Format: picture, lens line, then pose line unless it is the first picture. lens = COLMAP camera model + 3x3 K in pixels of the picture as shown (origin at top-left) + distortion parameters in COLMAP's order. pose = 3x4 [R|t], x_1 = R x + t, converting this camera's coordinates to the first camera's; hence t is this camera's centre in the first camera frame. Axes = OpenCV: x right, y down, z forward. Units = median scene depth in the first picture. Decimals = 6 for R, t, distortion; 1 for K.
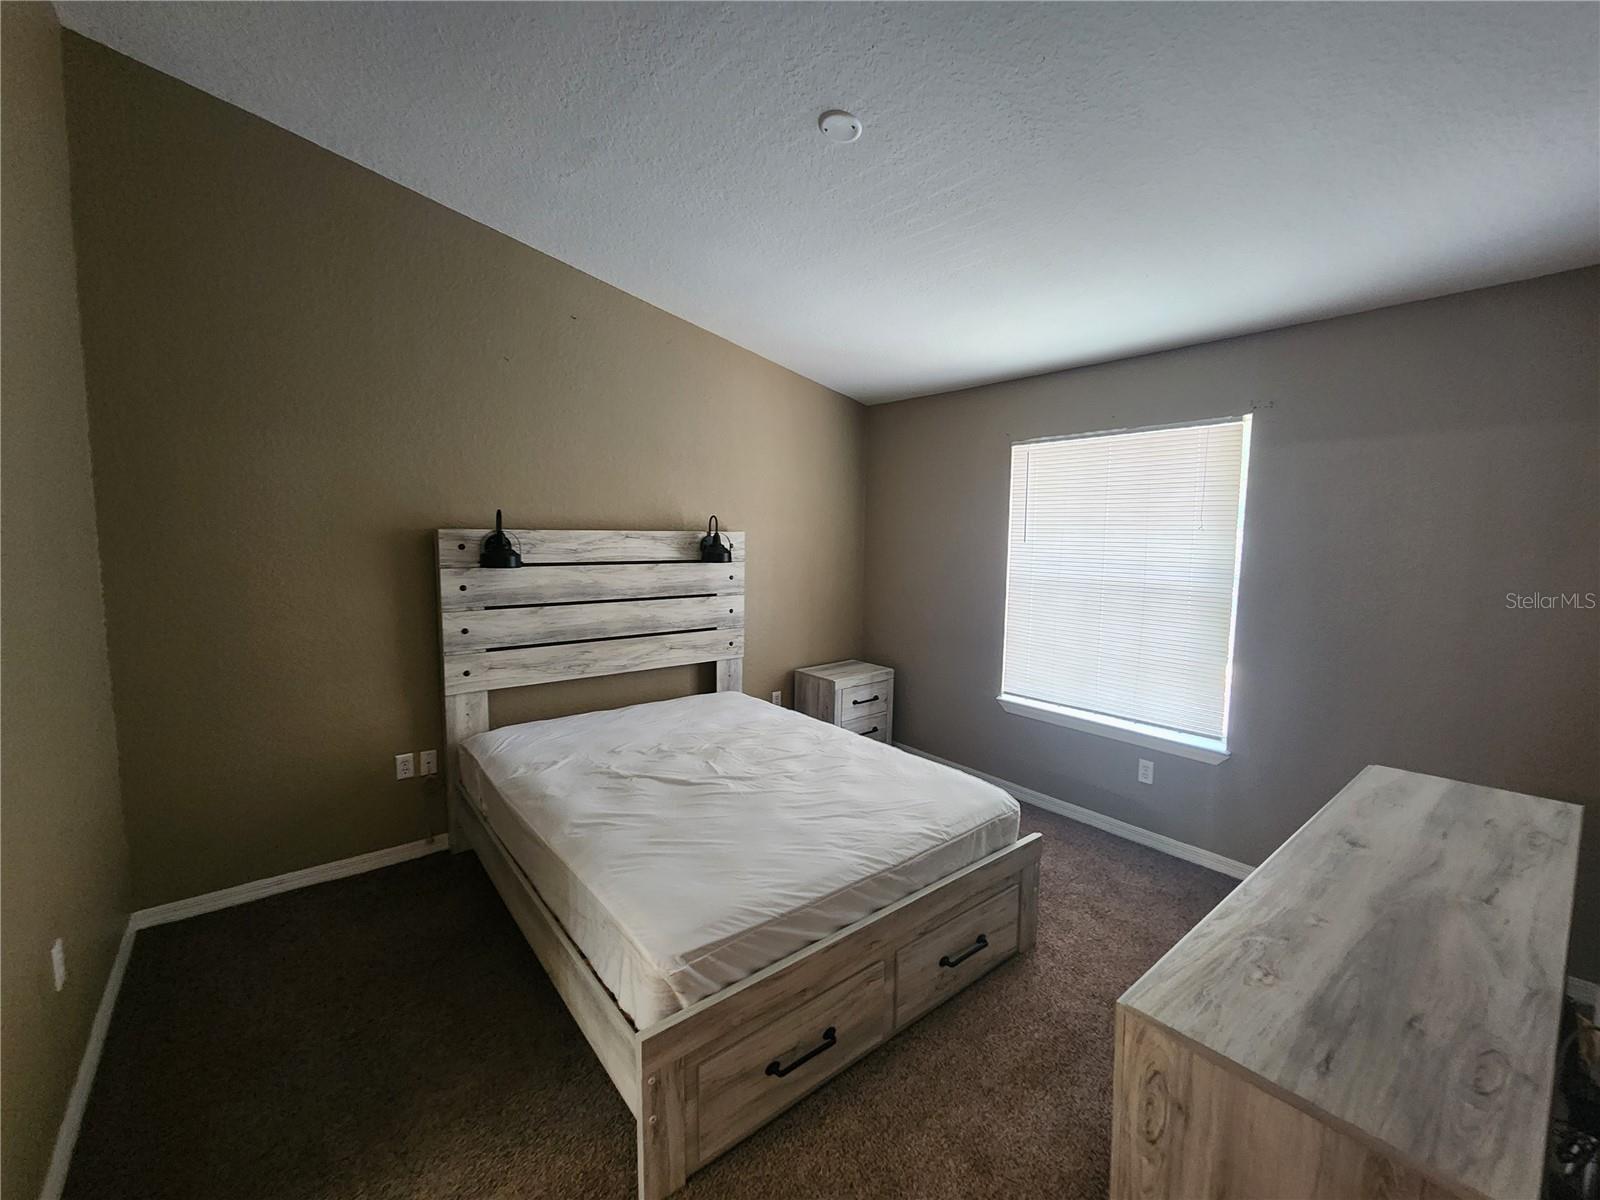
lens RADIAL K [[643.4, 0, 801.7], [0, 643.4, 592.5], [0, 0, 1]] dist [0.000738, 0.000040]
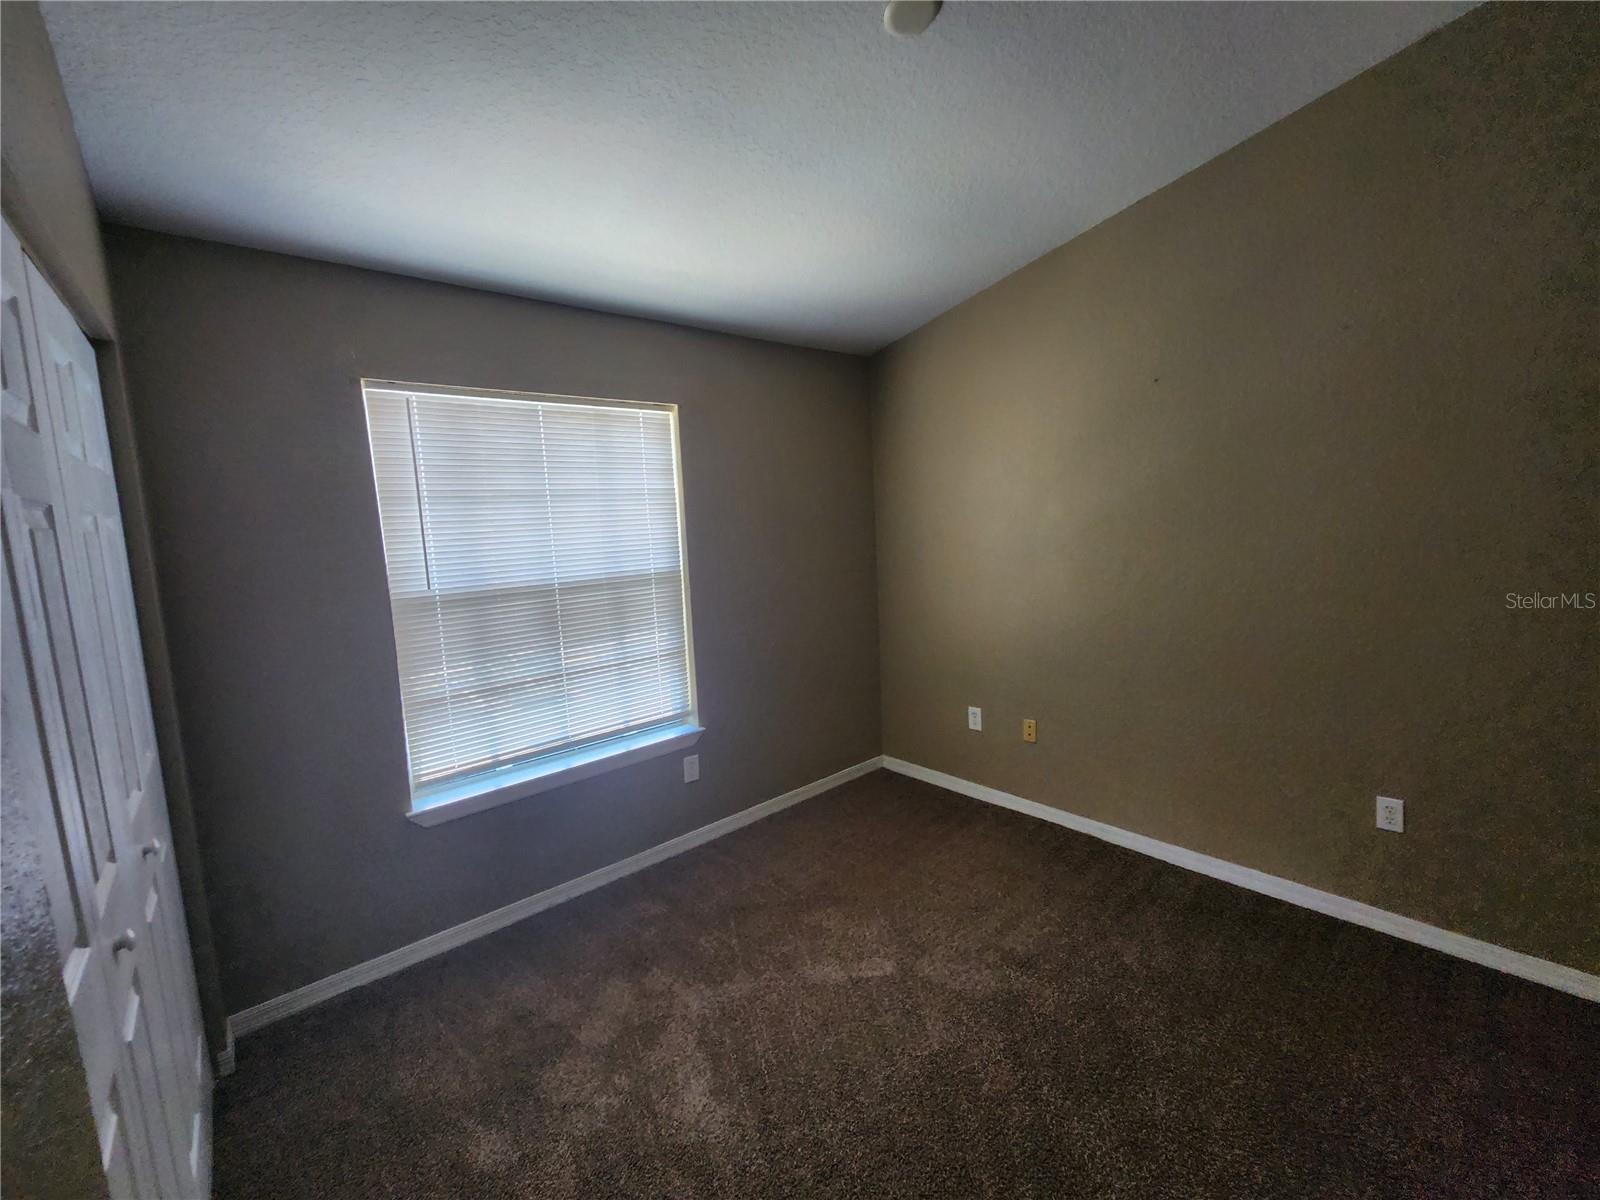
lens RADIAL K [[643.4, 0, 801.7], [0, 643.4, 592.5], [0, 0, 1]] dist [0.000738, 0.000040]
pose [[-0.048474, -0.129605, 0.990380, -0.367014], [0.128777, 0.982459, 0.134871, -0.091715], [-0.990488, 0.134076, -0.030933, 0.846601]]
